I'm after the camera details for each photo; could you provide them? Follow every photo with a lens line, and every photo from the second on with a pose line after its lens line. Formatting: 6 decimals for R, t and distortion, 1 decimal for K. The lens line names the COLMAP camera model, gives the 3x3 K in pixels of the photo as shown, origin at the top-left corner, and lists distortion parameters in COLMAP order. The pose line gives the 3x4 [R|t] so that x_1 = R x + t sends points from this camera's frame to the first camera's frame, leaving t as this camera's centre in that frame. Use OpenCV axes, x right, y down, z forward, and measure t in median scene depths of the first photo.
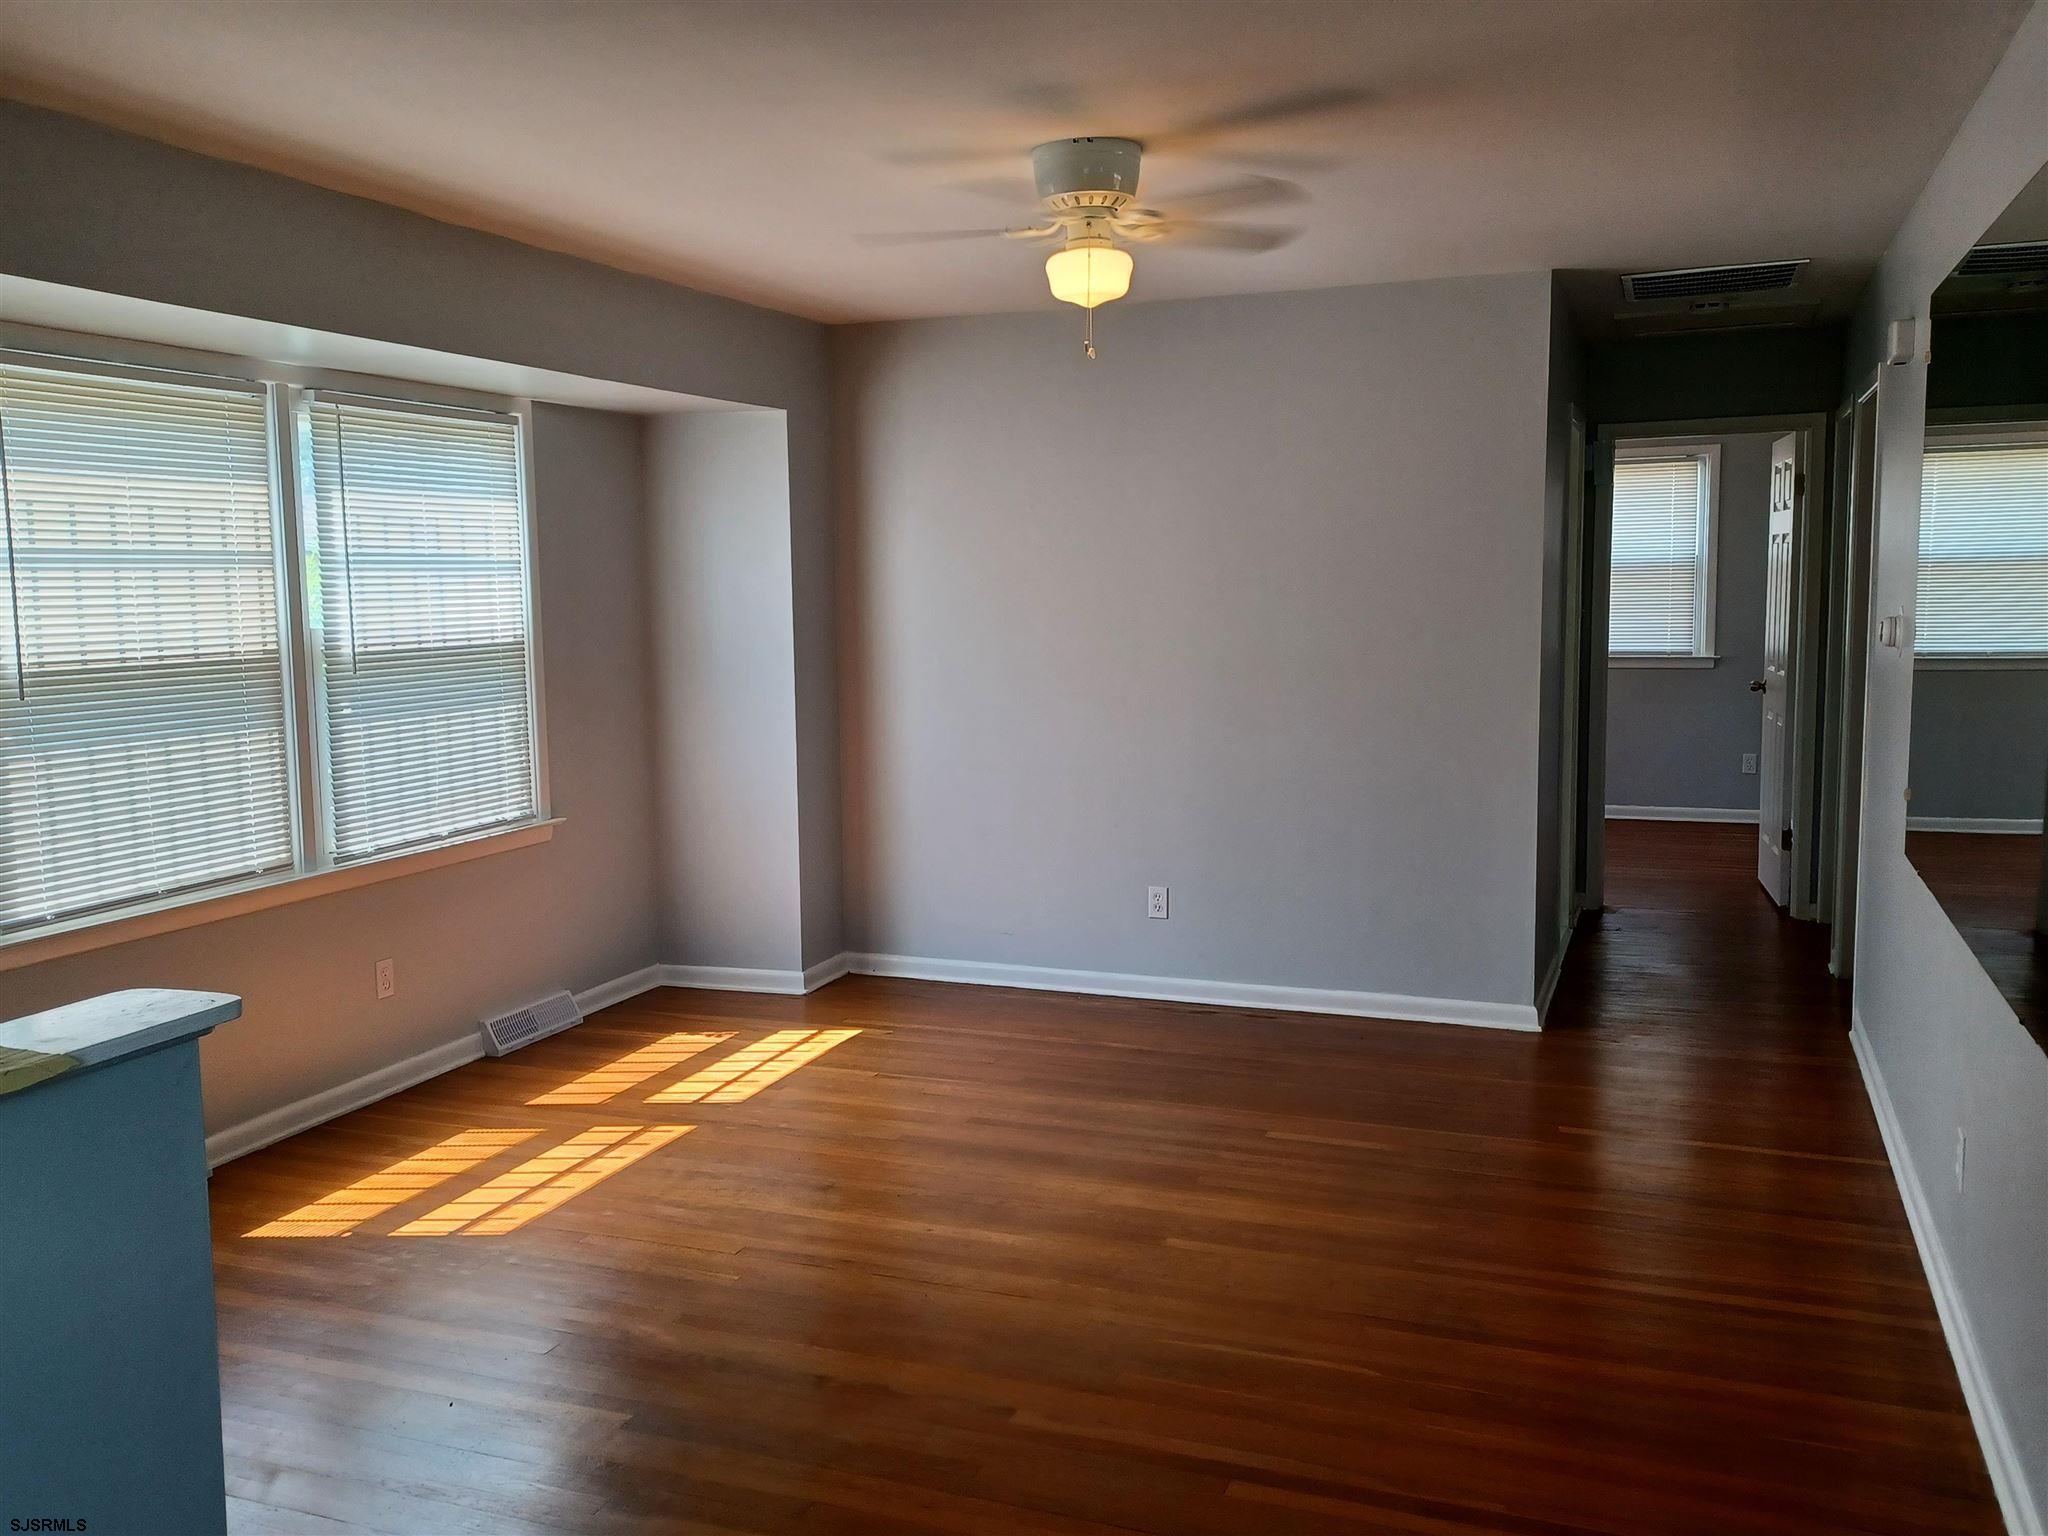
lens RADIAL K [[1742.6, 0, 979.1], [0, 1742.6, 757.4], [0, 0, 1]] dist [0.079487, -0.060599]
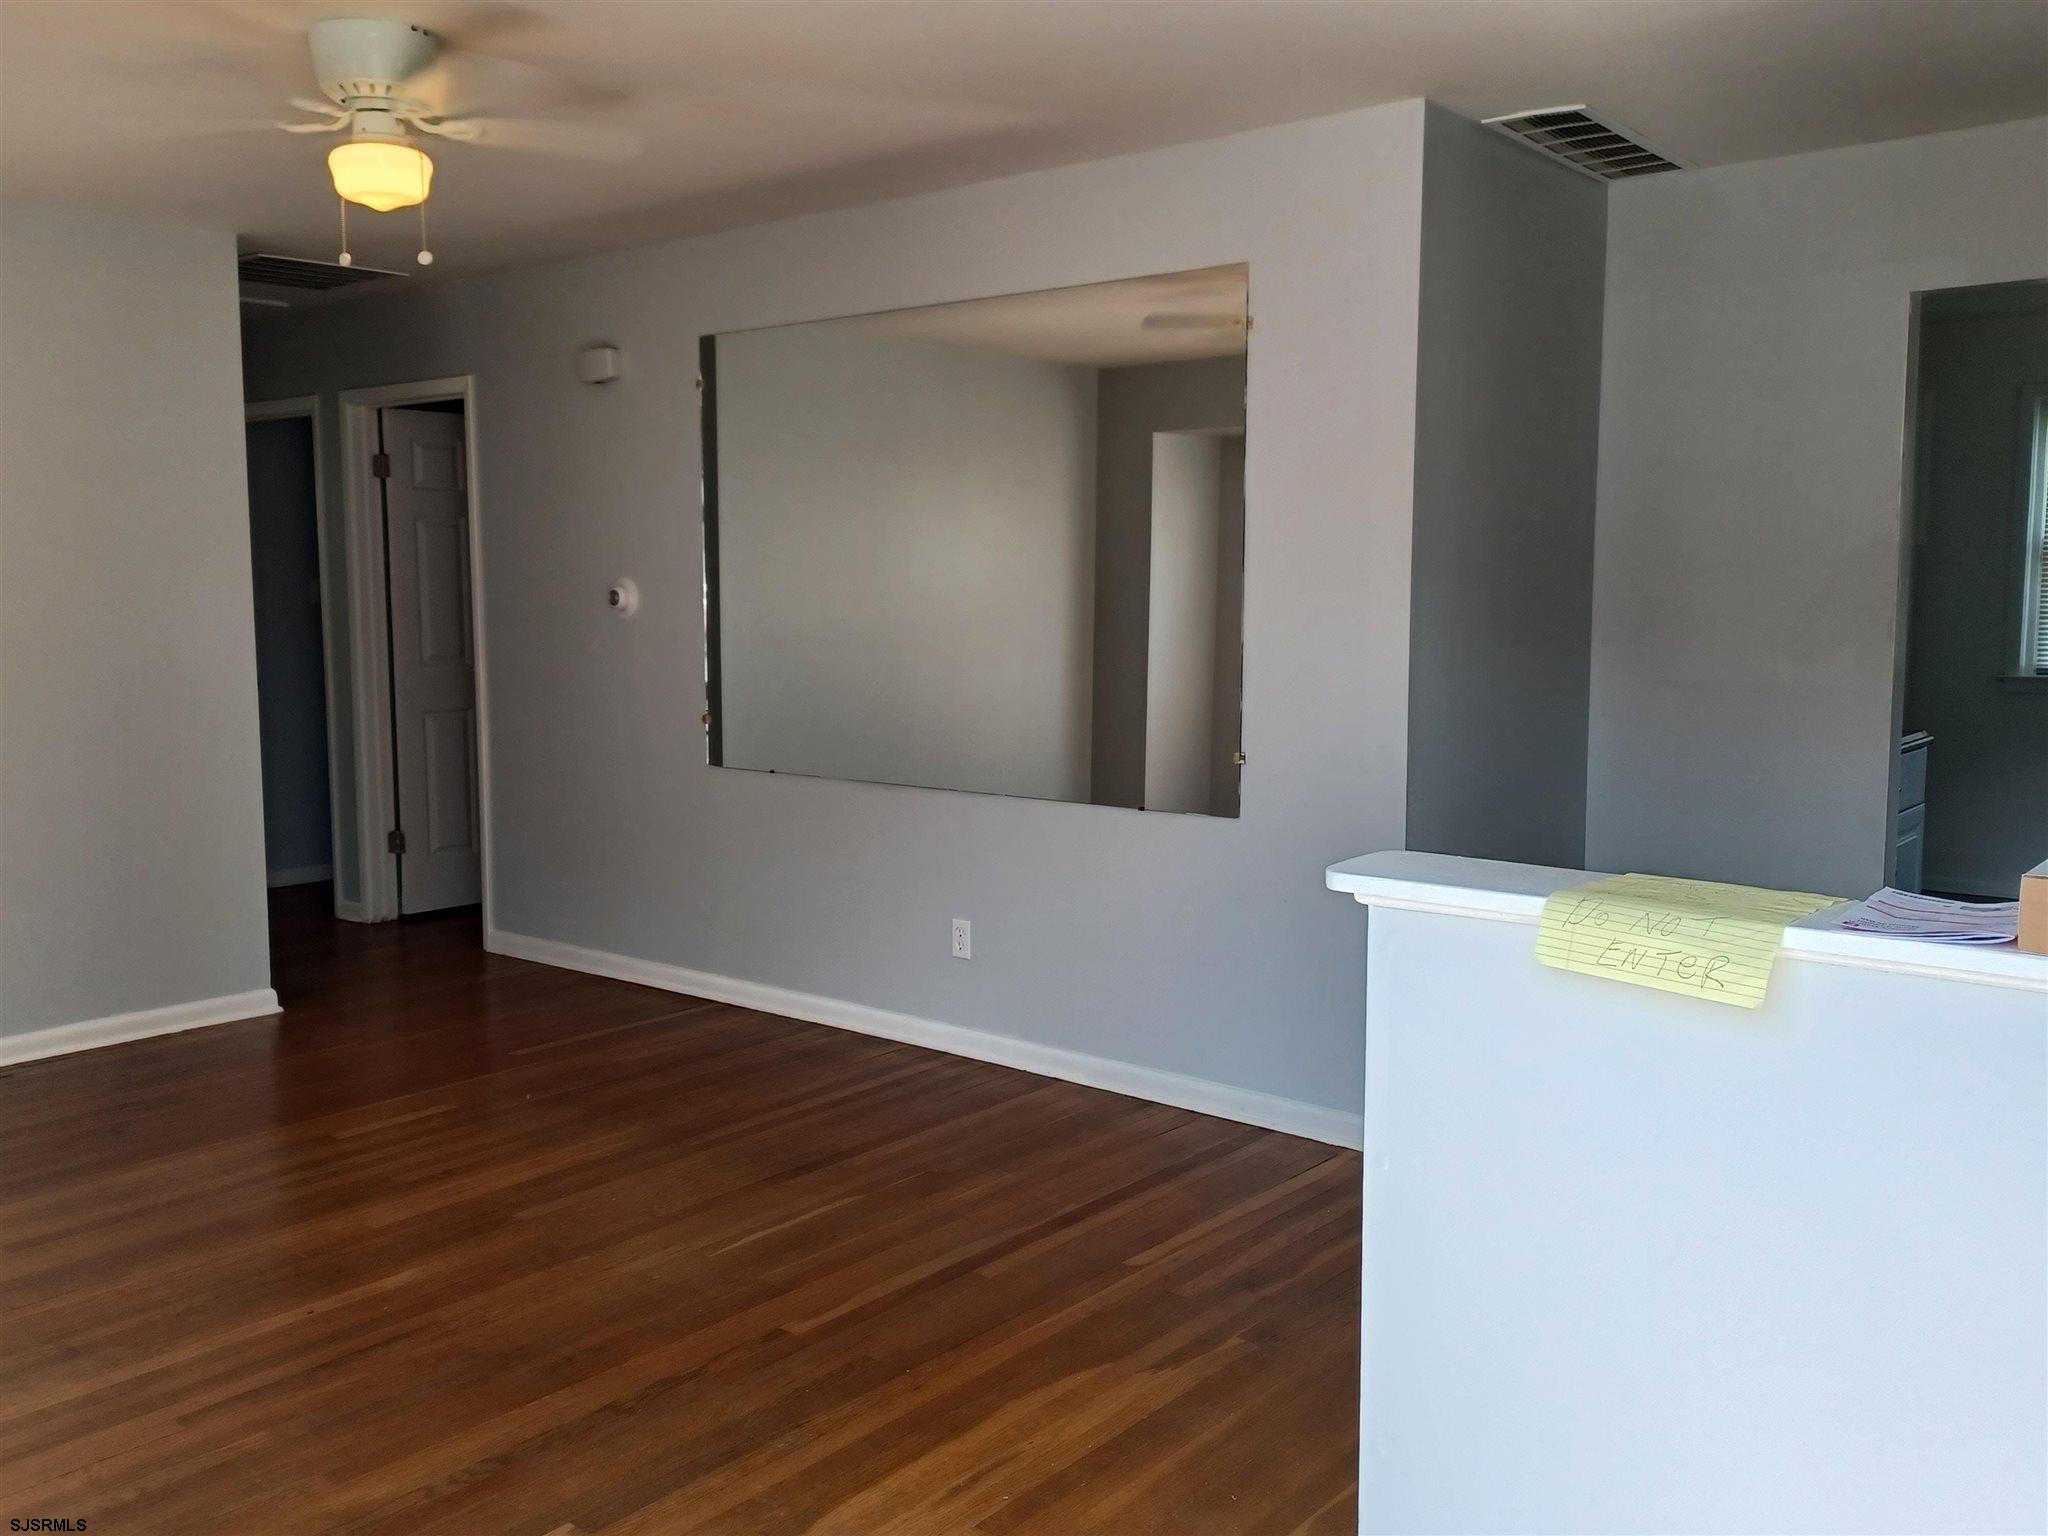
lens RADIAL K [[1742.6, 0, 1011.2], [0, 1742.6, 766.3], [0, 0, 1]] dist [0.079487, -0.060599]
pose [[0.312067, -0.084668, 0.946280, -0.533563], [0.097105, 0.993647, 0.056882, 0.003414], [-0.945085, 0.074137, 0.318306, 0.326459]]
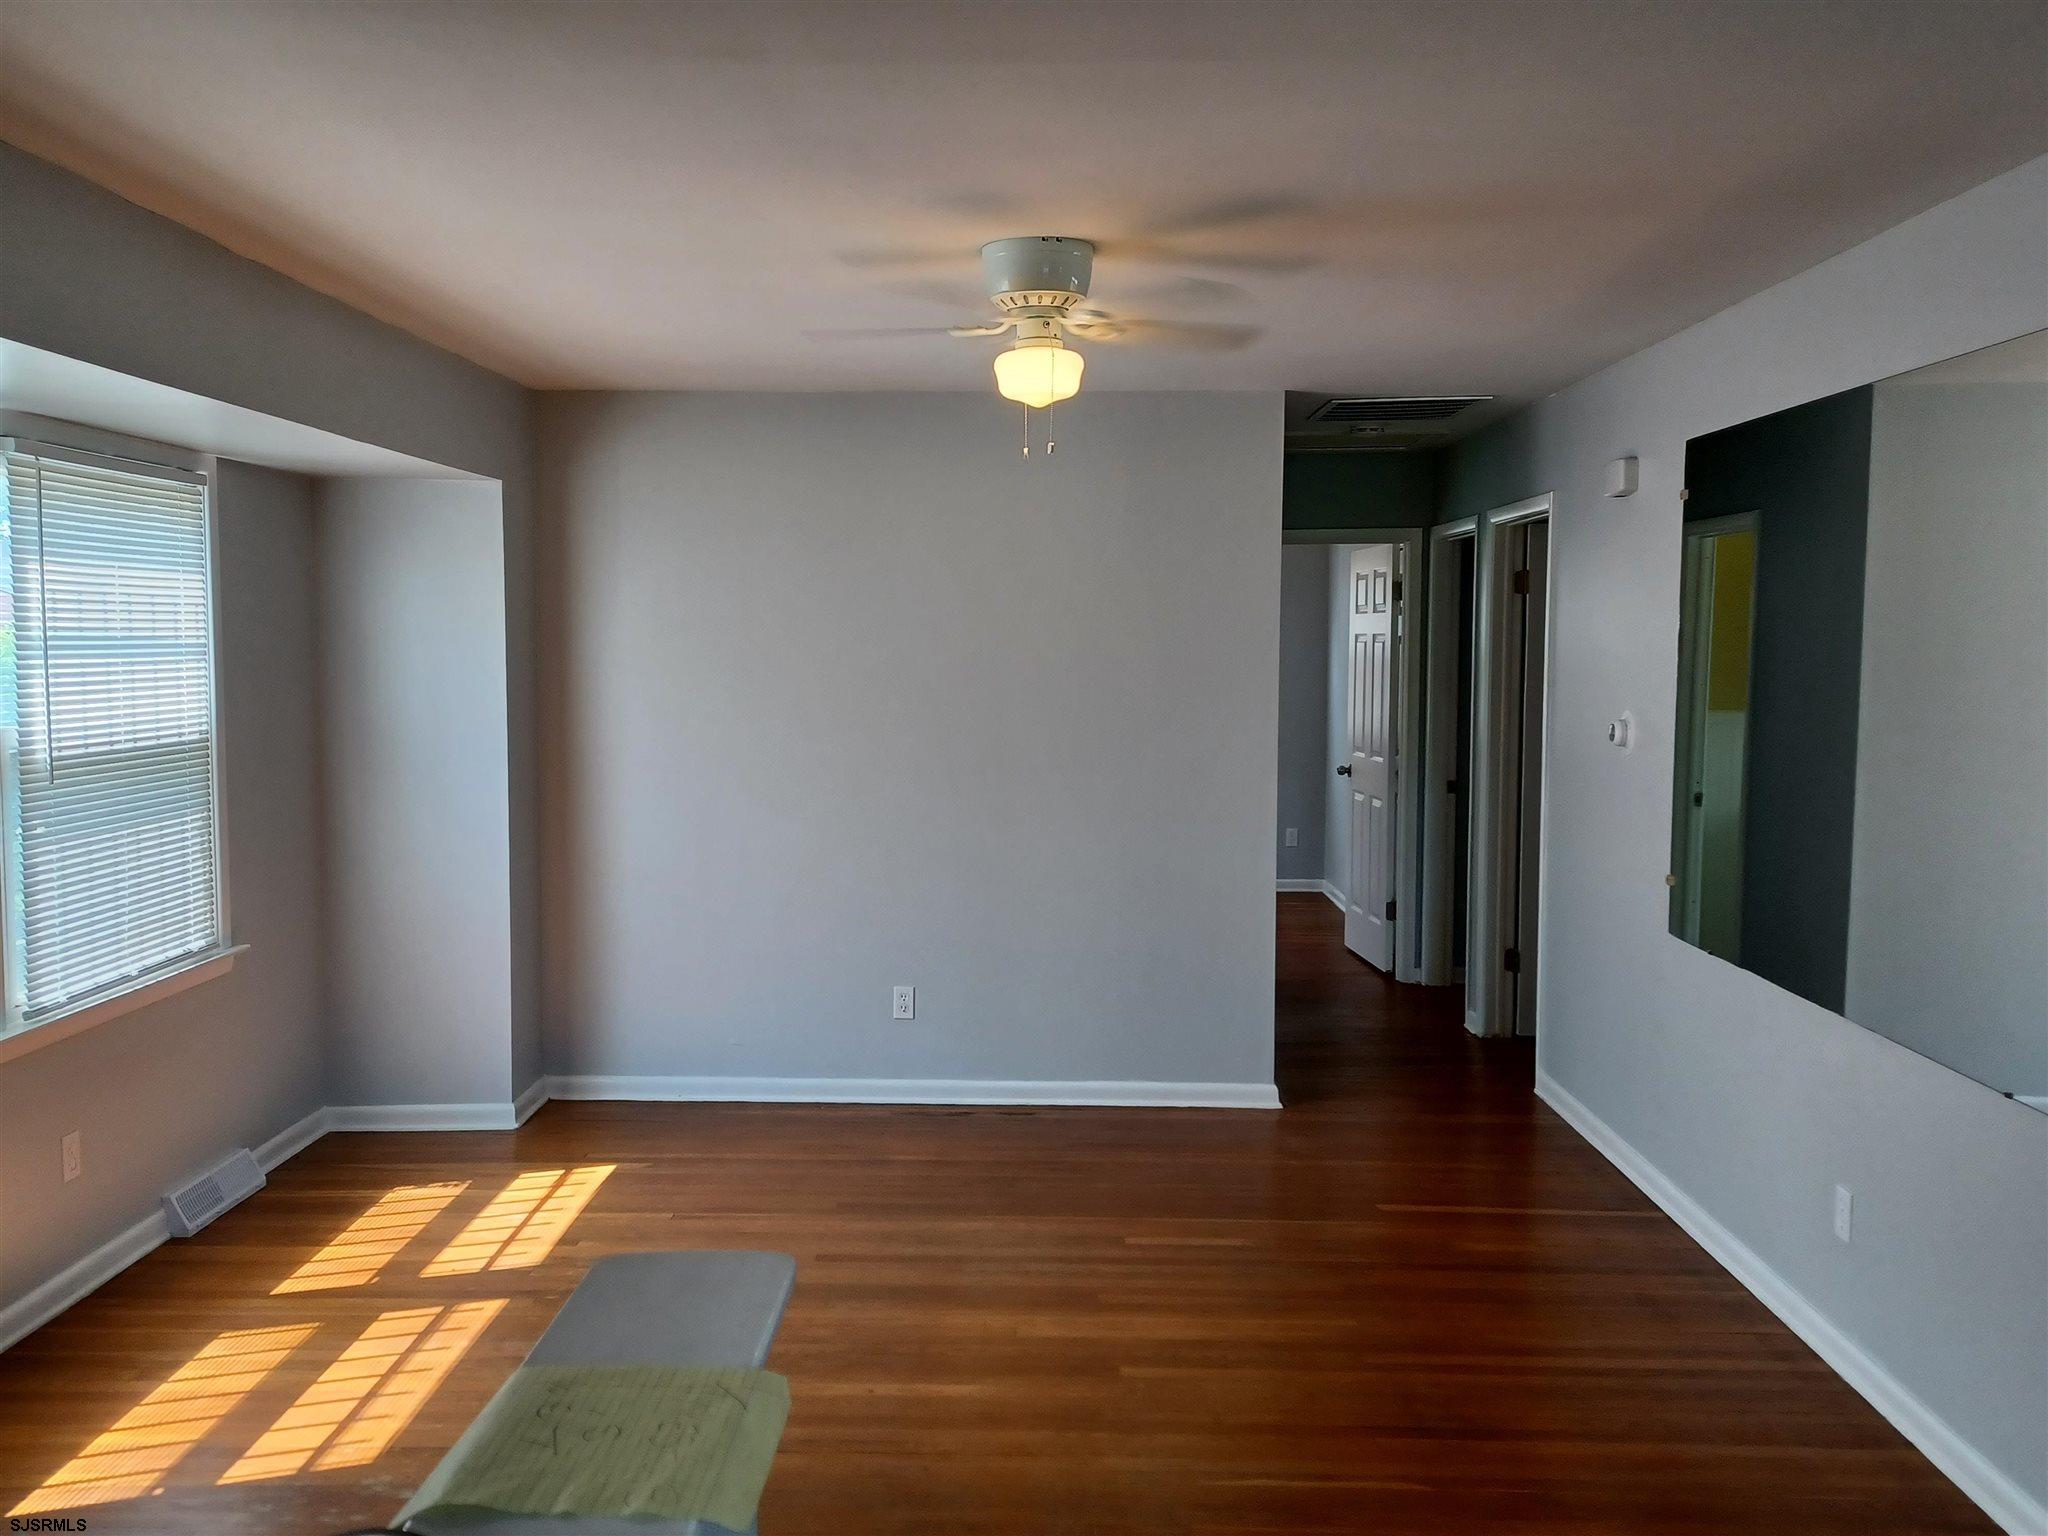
lens RADIAL K [[1742.6, 0, 988.1], [0, 1742.6, 752.8], [0, 0, 1]] dist [0.079487, -0.060599]
pose [[0.941153, -0.005813, 0.337931, -0.219577], [0.020207, 0.999031, -0.039093, -0.020673], [-0.337376, 0.043621, 0.940359, 0.078164]]
